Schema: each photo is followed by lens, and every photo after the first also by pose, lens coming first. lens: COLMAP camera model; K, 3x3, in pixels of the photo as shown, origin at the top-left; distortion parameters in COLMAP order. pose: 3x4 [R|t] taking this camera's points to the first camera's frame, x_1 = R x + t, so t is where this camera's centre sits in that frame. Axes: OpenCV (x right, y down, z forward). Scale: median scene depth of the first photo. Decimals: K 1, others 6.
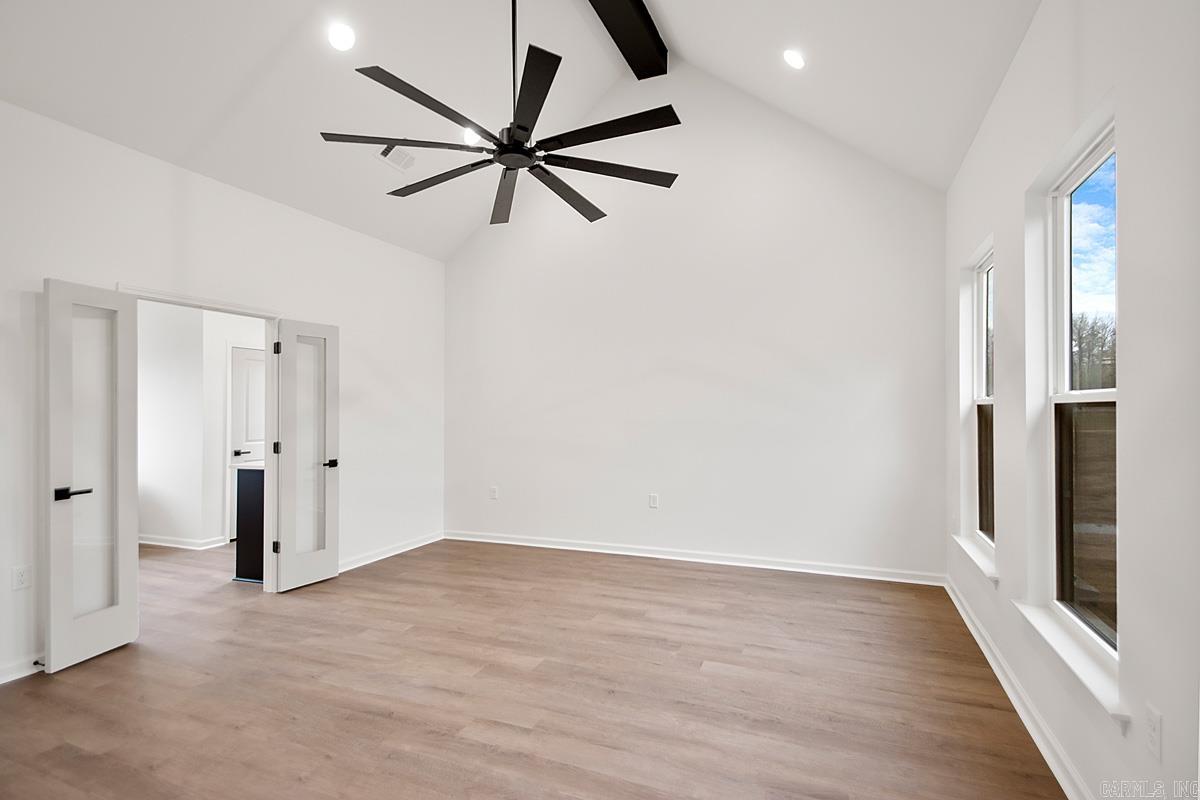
lens RADIAL K [[556.2, 0, 607.0], [0, 556.2, 402.9], [0, 0, 1]] dist [0.033974, -0.013446]
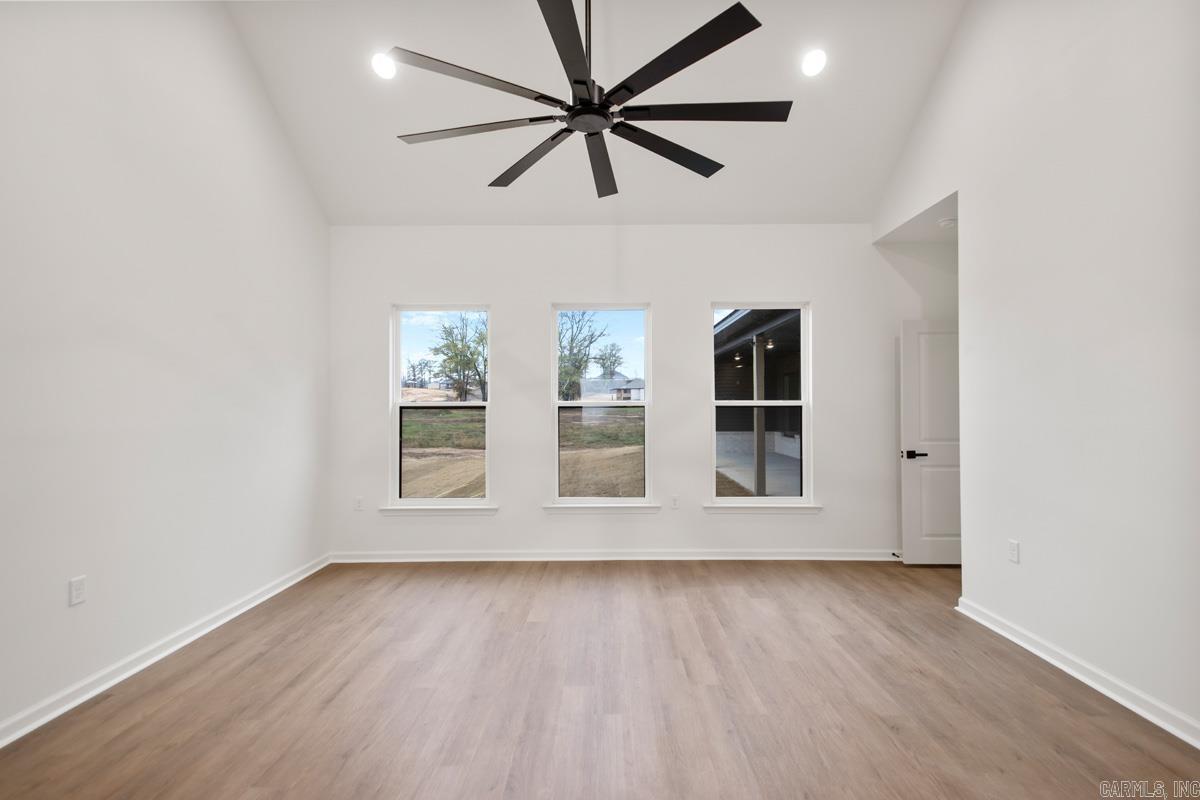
lens RADIAL K [[556.2, 0, 605.6], [0, 556.2, 404.0], [0, 0, 1]] dist [0.033974, -0.013446]
pose [[-0.381197, 0.019140, 0.924296, -0.897293], [-0.002954, 0.999755, -0.021921, 0.027146], [-0.924489, -0.011086, -0.381048, 1.187298]]
